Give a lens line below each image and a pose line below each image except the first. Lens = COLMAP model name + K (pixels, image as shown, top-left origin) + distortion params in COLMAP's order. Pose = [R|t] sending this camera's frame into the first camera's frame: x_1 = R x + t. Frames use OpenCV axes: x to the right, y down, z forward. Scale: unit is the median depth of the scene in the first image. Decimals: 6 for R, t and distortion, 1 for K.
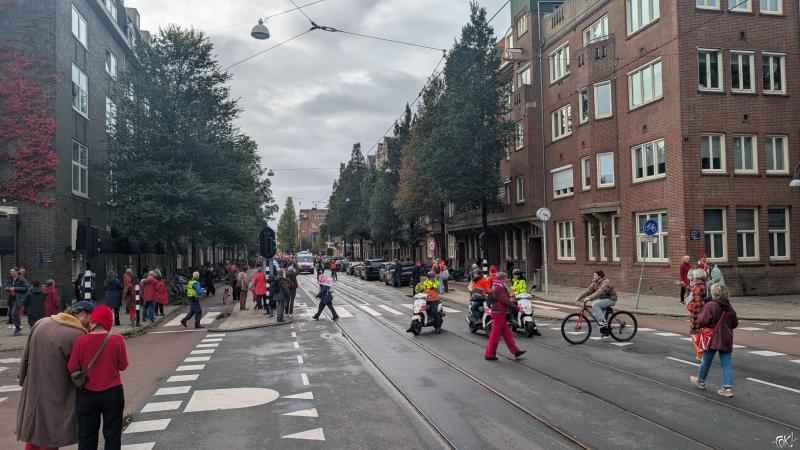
lens RADIAL K [[579.1, 0, 395.7], [0, 579.1, 234.7], [0, 0, 1]] dist [0.000826, -0.003115]
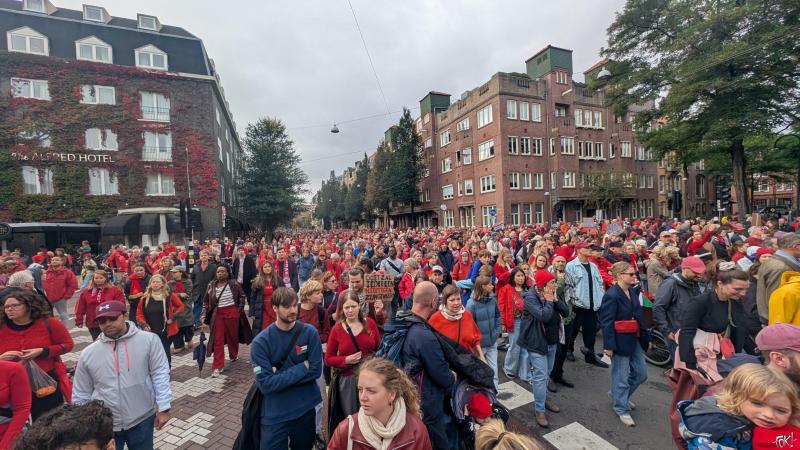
lens RADIAL K [[303.0, 0, 391.8], [0, 303.0, 231.2], [0, 0, 1]] dist [0.000467, -0.008436]
pose [[0.987543, -0.028325, 0.154779, -0.123991], [0.021112, 0.998622, 0.048047, -0.003699], [-0.155927, -0.044181, 0.986780, -0.132913]]
